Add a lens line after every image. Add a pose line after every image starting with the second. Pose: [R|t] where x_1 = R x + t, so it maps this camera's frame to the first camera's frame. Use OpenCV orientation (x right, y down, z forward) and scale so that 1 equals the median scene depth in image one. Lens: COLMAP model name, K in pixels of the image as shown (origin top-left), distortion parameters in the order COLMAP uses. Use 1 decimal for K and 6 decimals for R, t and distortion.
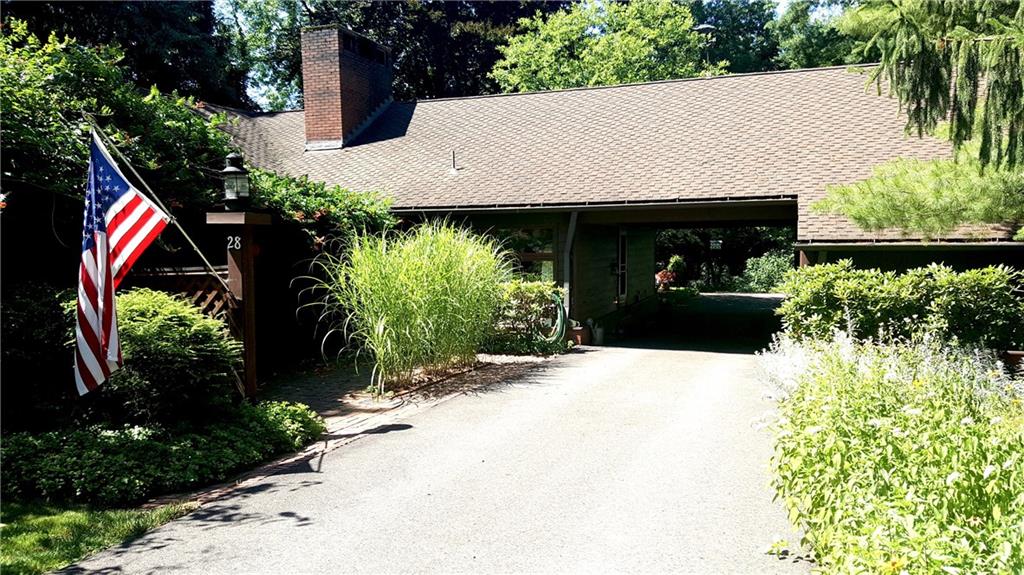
lens RADIAL K [[755.3, 0, 514.8], [0, 755.3, 292.8], [0, 0, 1]] dist [0.199035, -0.000487]
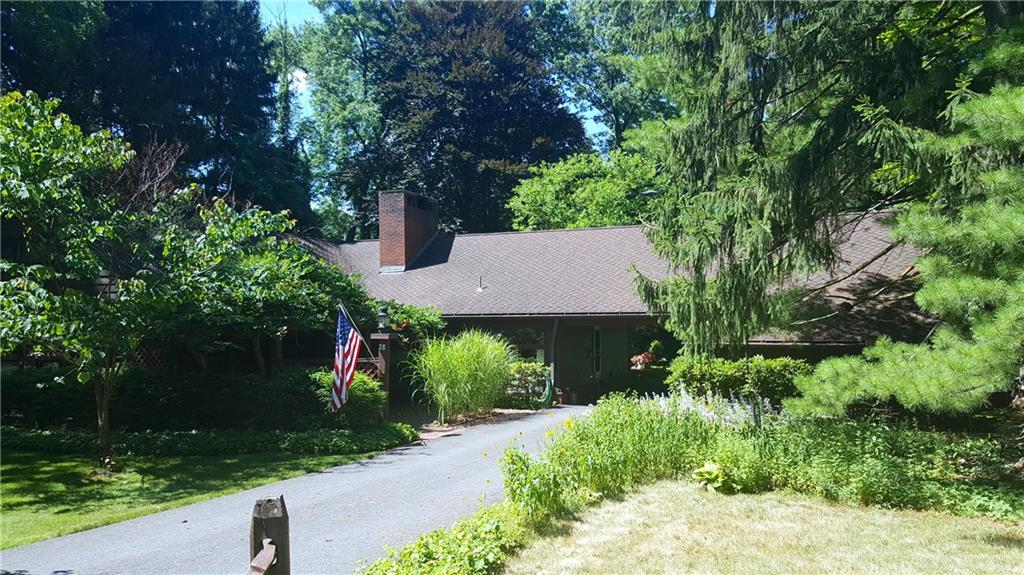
lens RADIAL K [[755.3, 0, 514.8], [0, 755.3, 292.8], [0, 0, 1]] dist [0.199035, -0.000487]
pose [[0.999574, -0.000331, -0.029168, 0.042278], [-0.002626, 0.994857, -0.101259, -0.000408], [0.029052, 0.101292, 0.994432, -0.647849]]
